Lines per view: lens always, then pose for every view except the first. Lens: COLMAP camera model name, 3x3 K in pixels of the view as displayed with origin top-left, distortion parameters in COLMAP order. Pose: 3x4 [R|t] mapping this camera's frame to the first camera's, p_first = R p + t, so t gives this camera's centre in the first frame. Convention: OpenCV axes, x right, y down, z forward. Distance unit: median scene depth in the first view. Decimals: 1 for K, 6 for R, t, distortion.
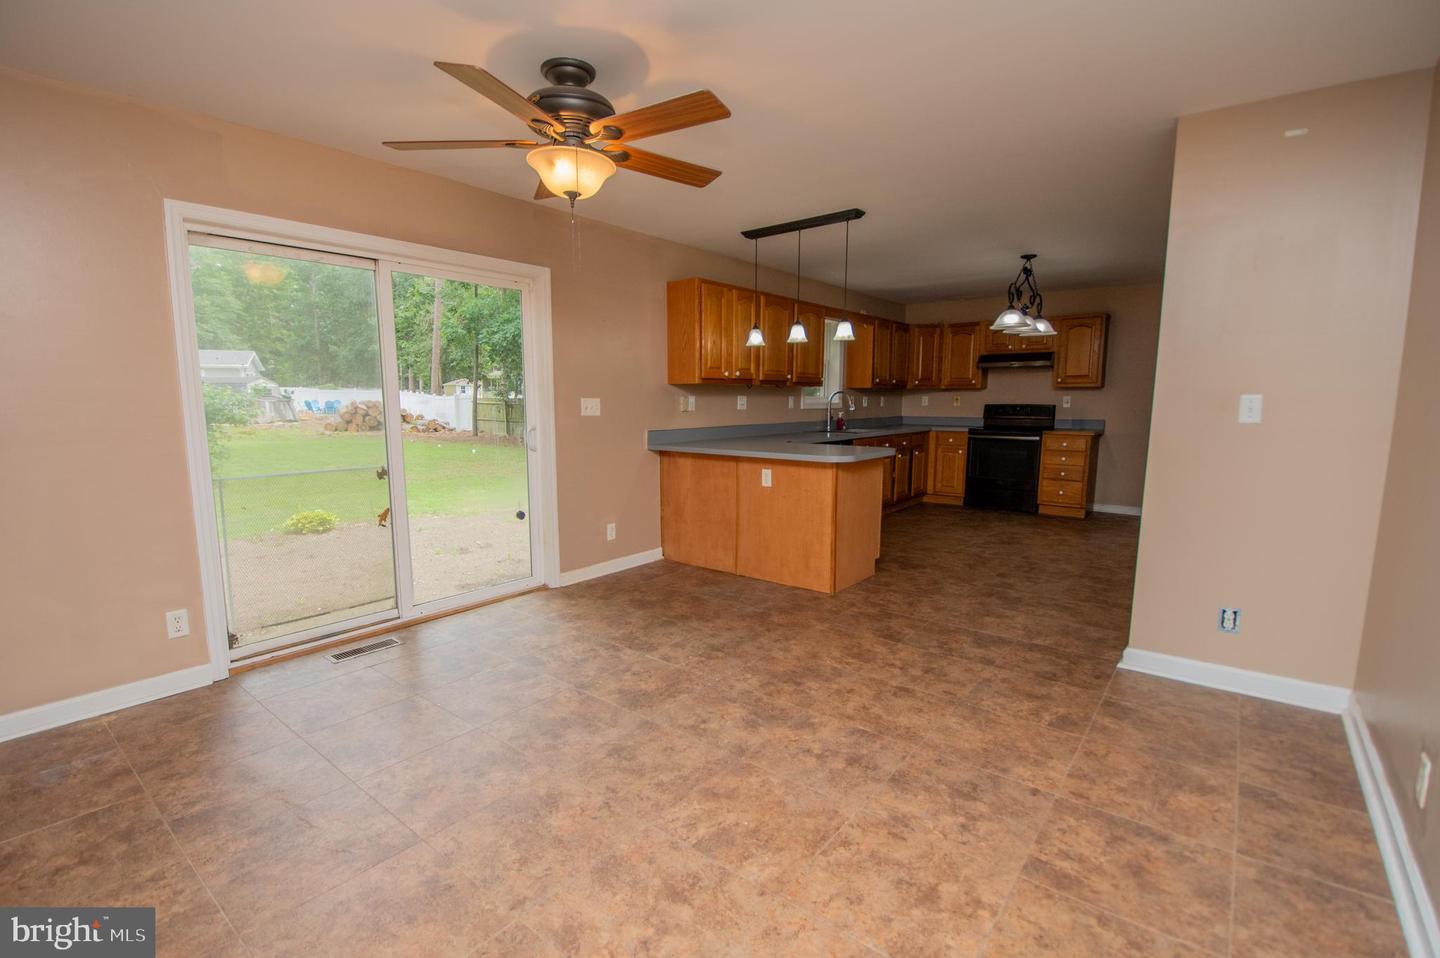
lens RADIAL K [[645.1, 0, 720.0], [0, 645.1, 479.0], [0, 0, 1]] dist [-0.000848, -0.000159]
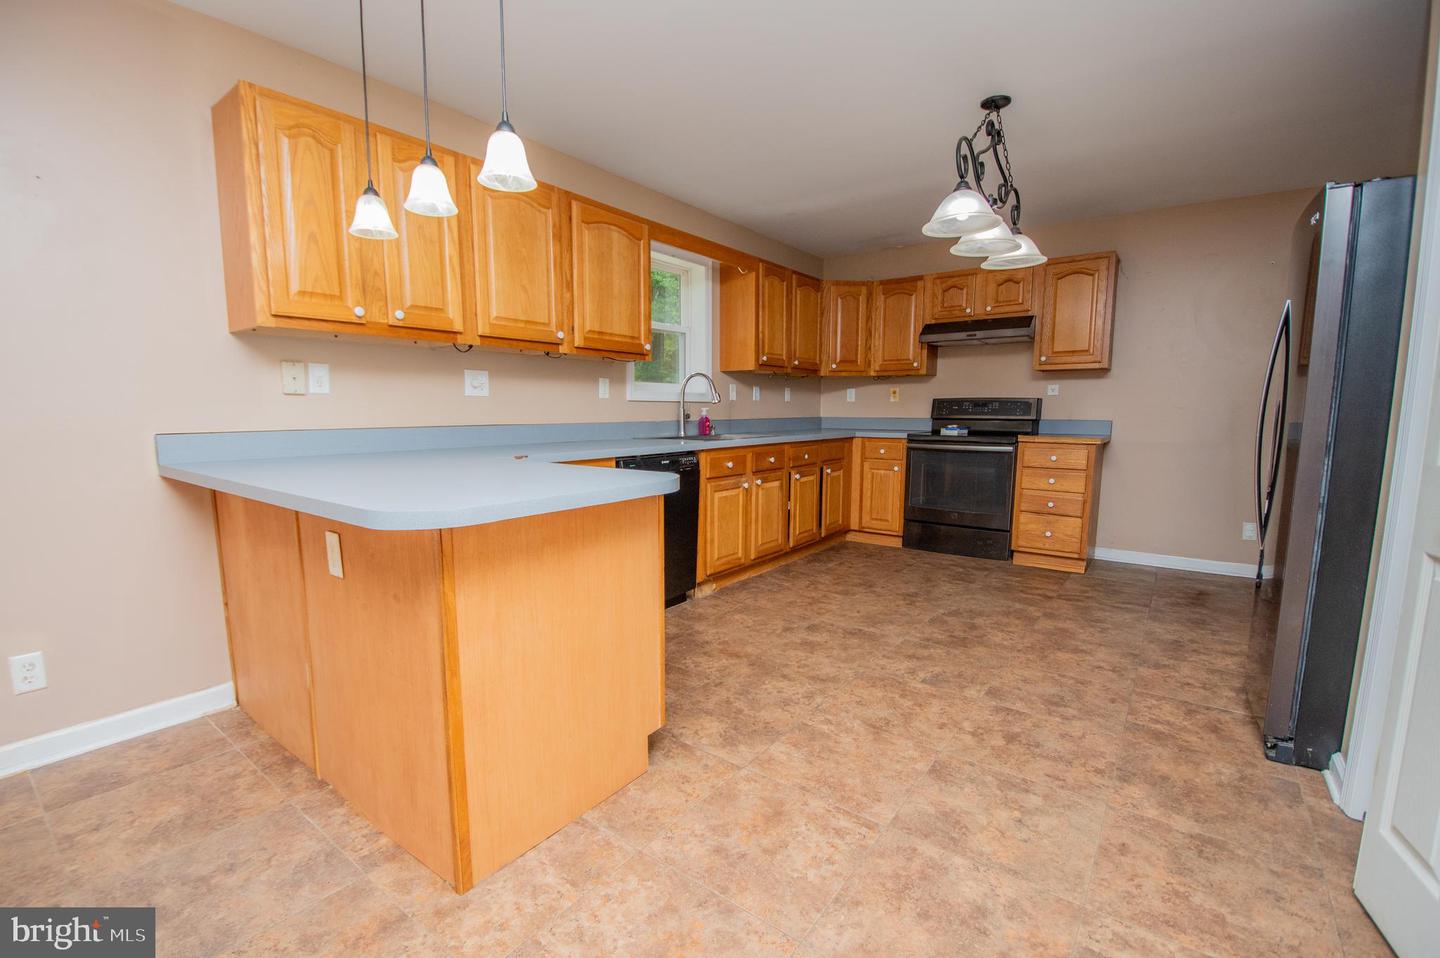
lens RADIAL K [[622.3, 0, 720.0], [0, 622.3, 479.0], [0, 0, 1]] dist [0.000187, -0.012227]
pose [[0.999495, -0.002615, 0.031658, 0.182799], [0.003003, 0.999921, -0.012209, -0.025856], [-0.031624, 0.012297, 0.999424, 0.389868]]
